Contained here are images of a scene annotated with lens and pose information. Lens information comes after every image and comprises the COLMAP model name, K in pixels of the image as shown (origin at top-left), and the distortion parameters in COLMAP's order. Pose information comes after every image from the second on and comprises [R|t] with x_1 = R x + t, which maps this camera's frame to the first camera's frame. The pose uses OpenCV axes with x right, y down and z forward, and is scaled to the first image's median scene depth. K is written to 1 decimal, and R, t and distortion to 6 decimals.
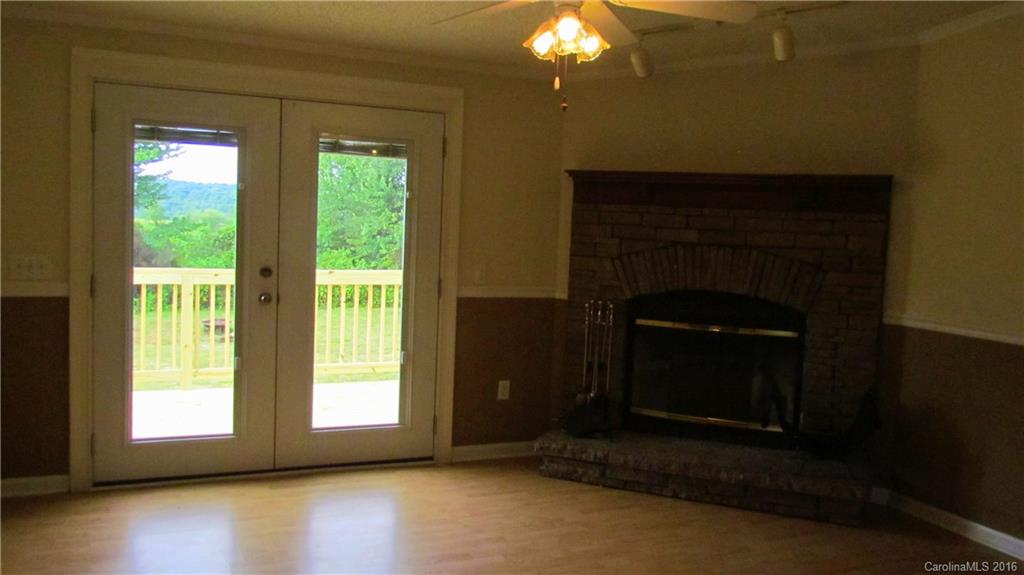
lens RADIAL K [[849.5, 0, 518.9], [0, 849.5, 290.0], [0, 0, 1]] dist [-0.015557, -0.004679]
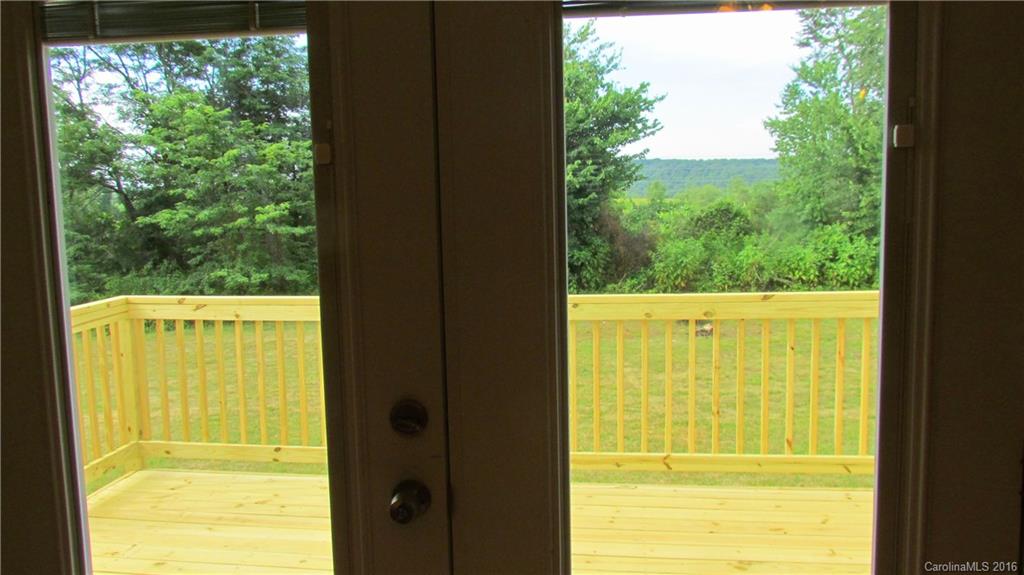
lens RADIAL K [[849.5, 0, 517.0], [0, 849.5, 285.6], [0, 0, 1]] dist [-0.015557, -0.004679]
pose [[0.838660, 0.000246, -0.544655, -0.085014], [0.014720, 0.999624, 0.023118, -0.073334], [0.544456, -0.027405, 0.838342, 0.716017]]
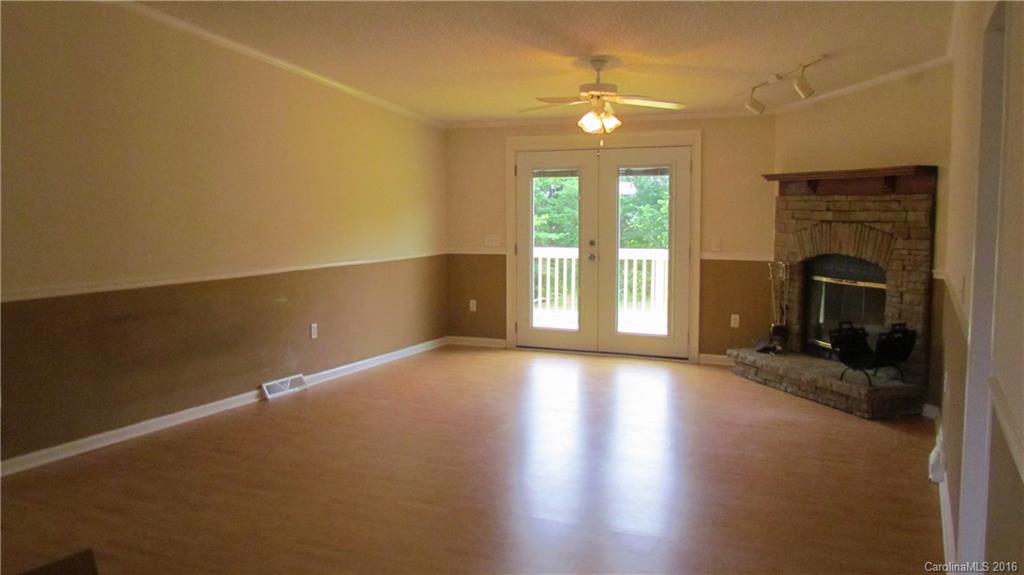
lens RADIAL K [[849.5, 0, 511.7], [0, 849.5, 285.1], [0, 0, 1]] dist [-0.015557, -0.004679]
pose [[0.647198, 0.026510, -0.761861, 0.955136], [-0.035074, 0.999372, 0.004979, 0.064173], [0.761515, 0.023499, 0.647722, -0.319290]]
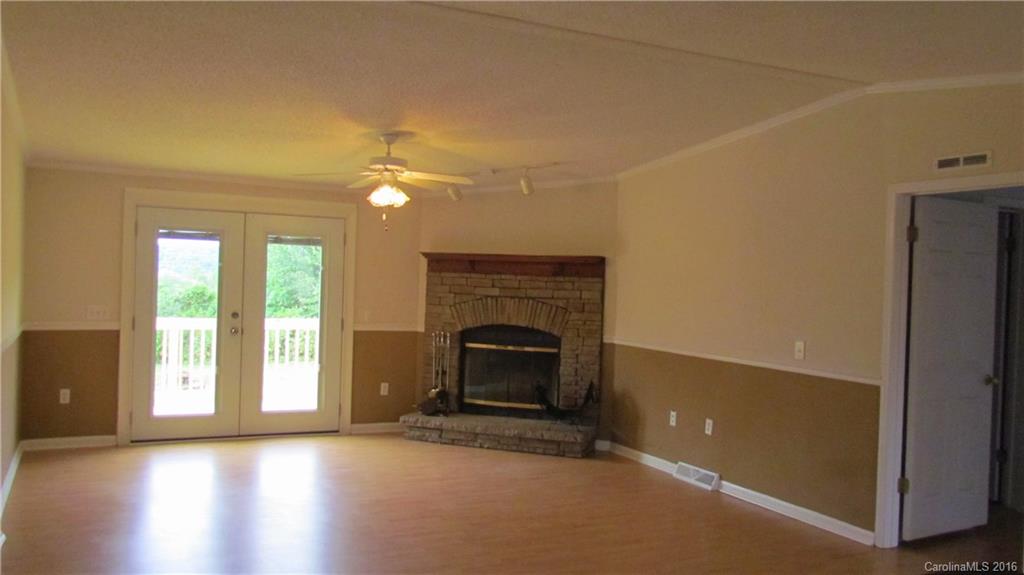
lens RADIAL K [[849.5, 0, 517.5], [0, 849.5, 294.2], [0, 0, 1]] dist [-0.015557, -0.004679]
pose [[0.998861, -0.008368, 0.046976, 0.170925], [0.011343, 0.997922, -0.063429, 0.047364], [-0.046347, 0.063889, 0.996880, -0.661158]]
